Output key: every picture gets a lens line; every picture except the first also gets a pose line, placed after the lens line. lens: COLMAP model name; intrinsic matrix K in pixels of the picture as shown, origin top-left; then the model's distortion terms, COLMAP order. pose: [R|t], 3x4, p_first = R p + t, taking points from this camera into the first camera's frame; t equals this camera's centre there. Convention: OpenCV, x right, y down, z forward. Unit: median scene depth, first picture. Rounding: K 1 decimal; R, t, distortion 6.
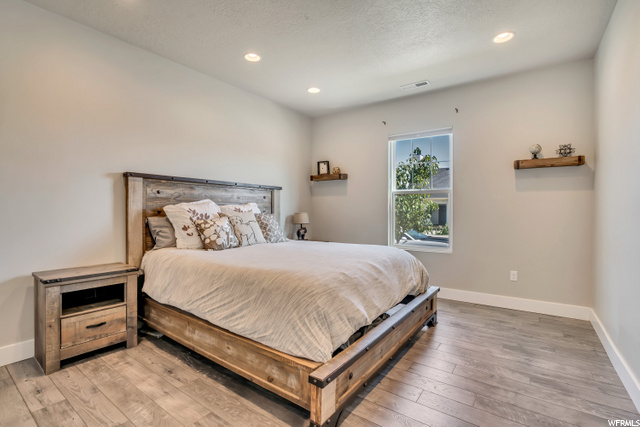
lens RADIAL K [[297.0, 0, 320.5], [0, 297.0, 210.6], [0, 0, 1]] dist [-0.020159, 0.000367]
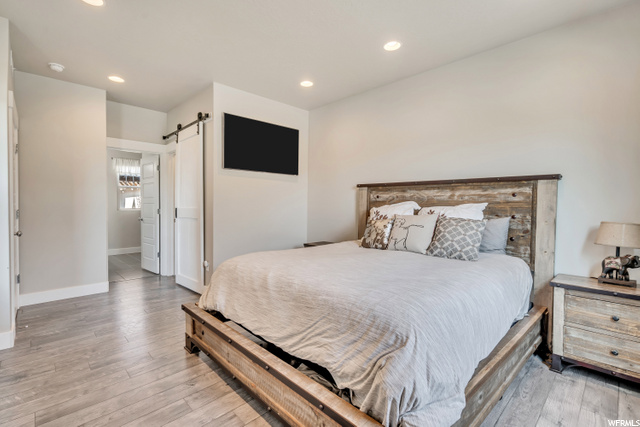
lens RADIAL K [[297.0, 0, 320.1], [0, 297.0, 211.2], [0, 0, 1]] dist [-0.020159, 0.000367]
pose [[-0.178278, 0.010435, -0.983925, 0.732256], [-0.017178, 0.999758, 0.013715, -0.013840], [0.983830, 0.019347, -0.178056, 0.967136]]
